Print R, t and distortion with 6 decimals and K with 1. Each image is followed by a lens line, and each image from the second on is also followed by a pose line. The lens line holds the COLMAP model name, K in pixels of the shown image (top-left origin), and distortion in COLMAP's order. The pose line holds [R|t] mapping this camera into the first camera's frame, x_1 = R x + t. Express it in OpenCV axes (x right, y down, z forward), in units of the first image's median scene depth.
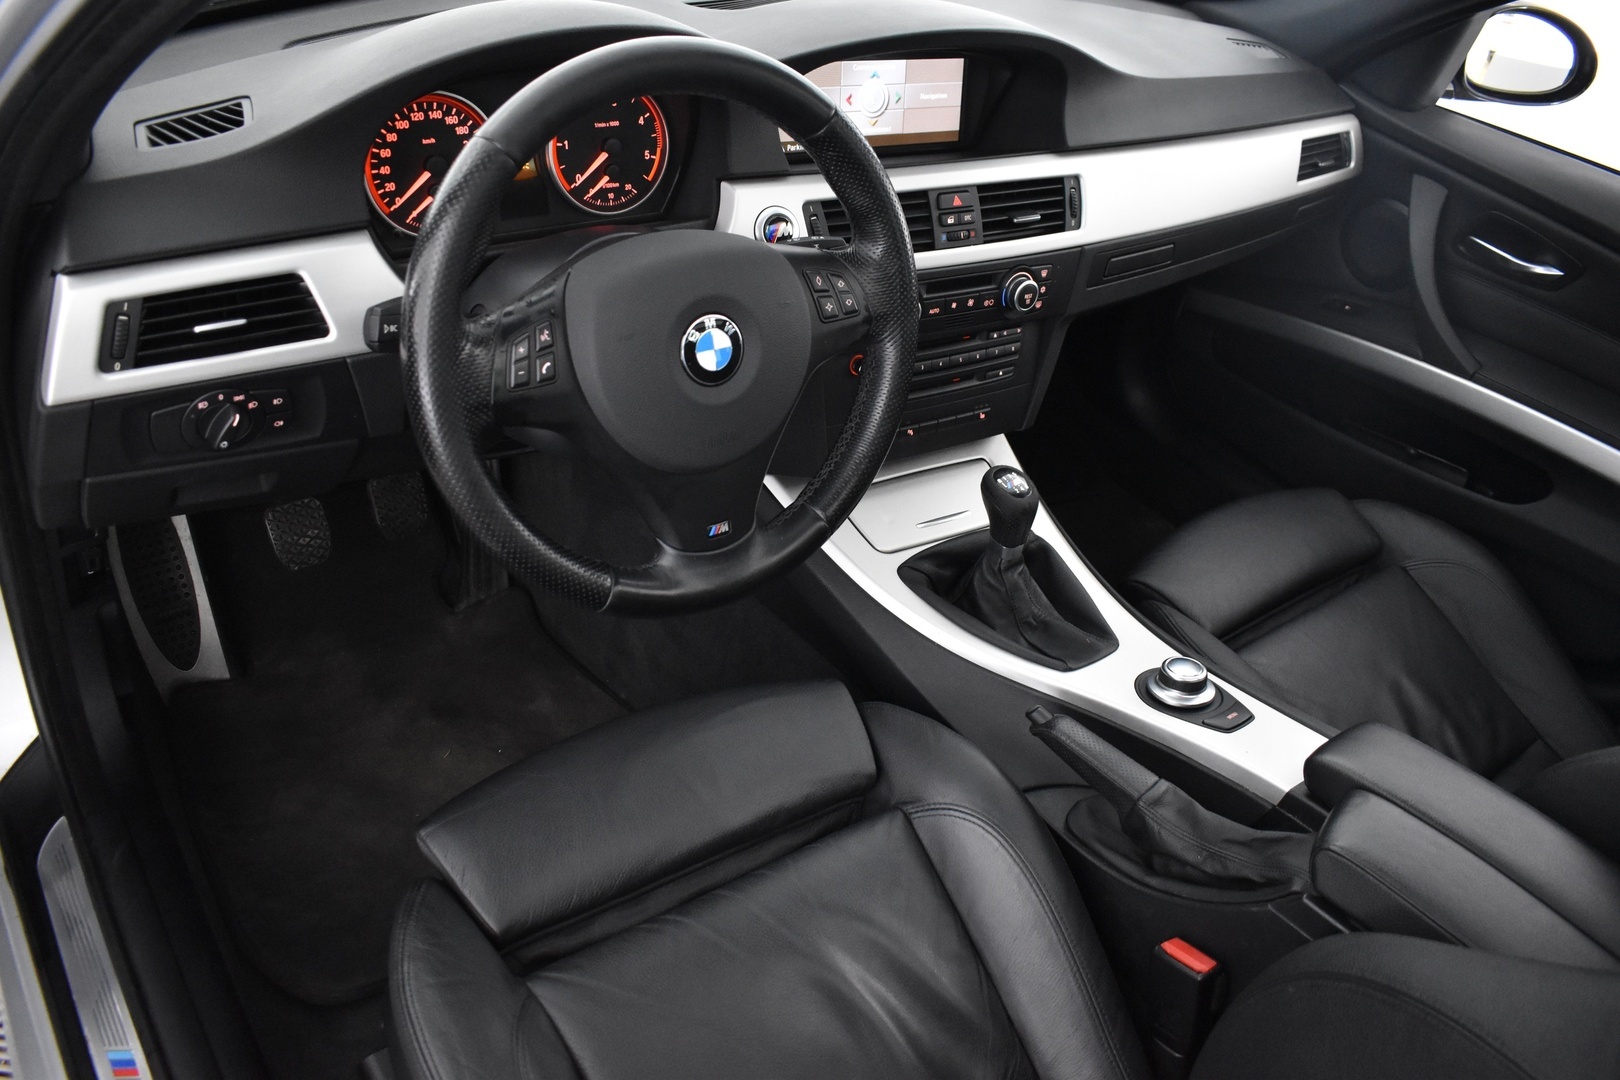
lens RADIAL K [[1245.4, 0, 815.5], [0, 1245.4, 535.1], [0, 0, 1]] dist [-0.098697, 0.025080]
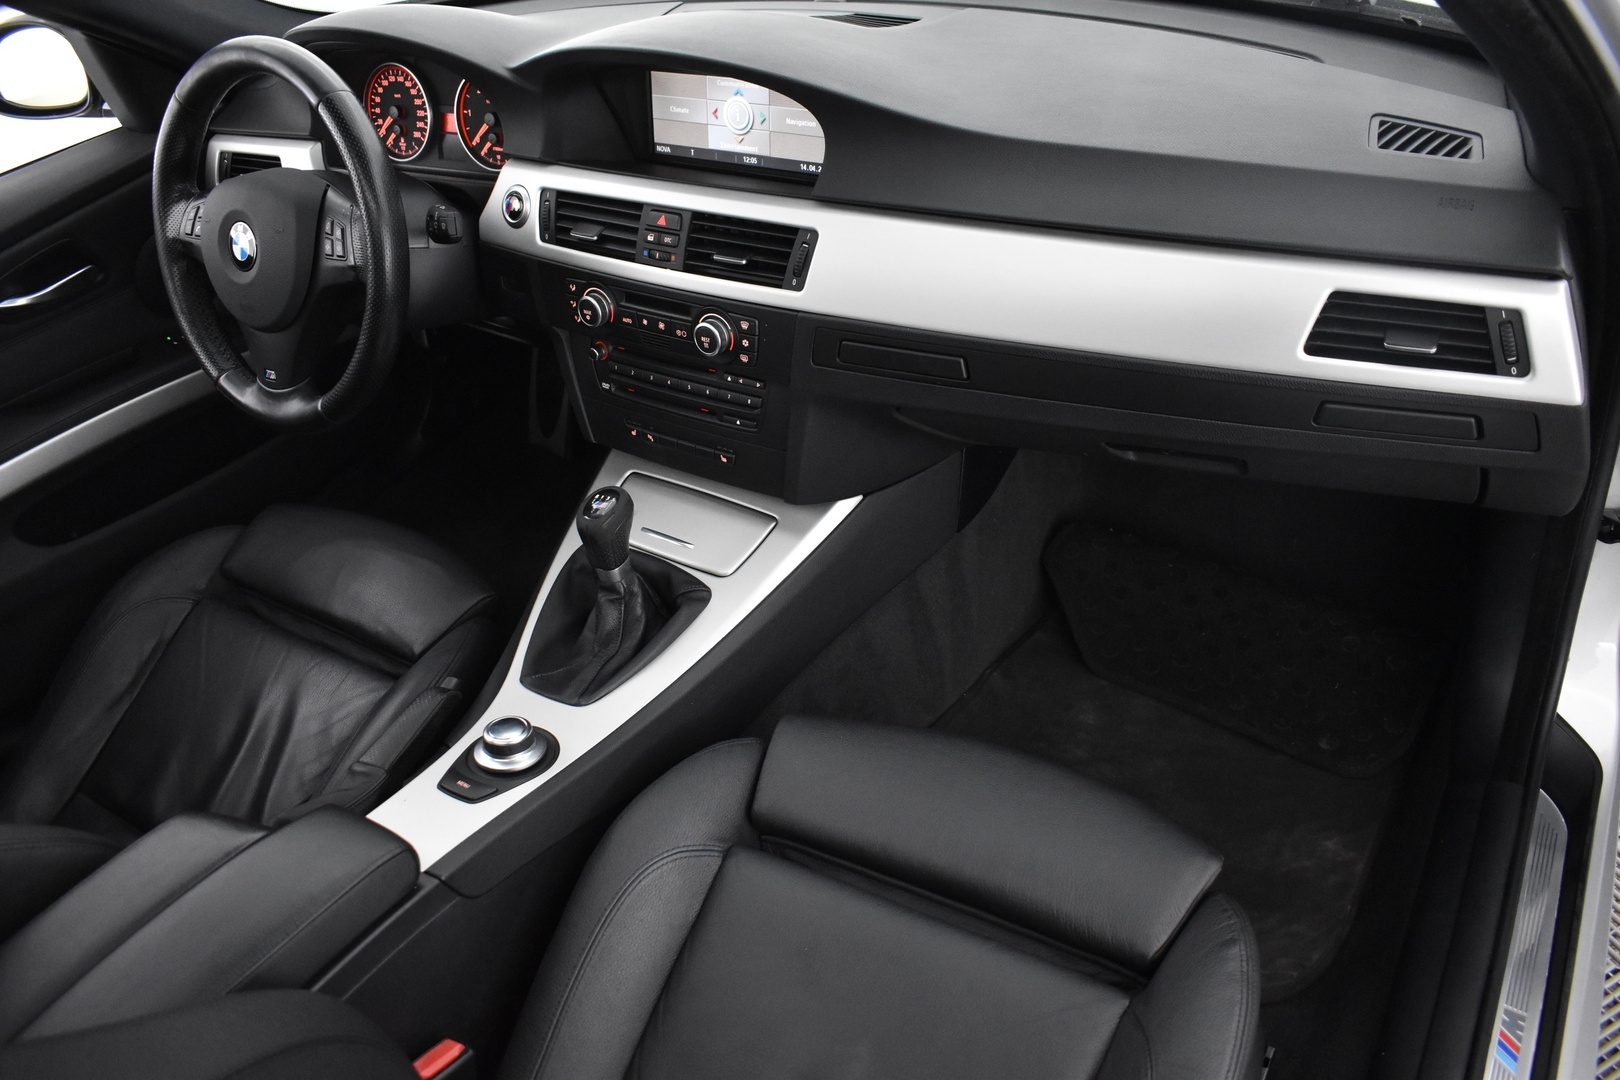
lens RADIAL K [[1245.4, 0, 814.7], [0, 1245.4, 527.0], [0, 0, 1]] dist [-0.098697, 0.025080]
pose [[0.363959, 0.392754, -0.844558, 1.104744], [-0.401572, 0.884312, 0.238186, -0.342646], [0.840401, 0.252461, 0.479573, 0.697738]]
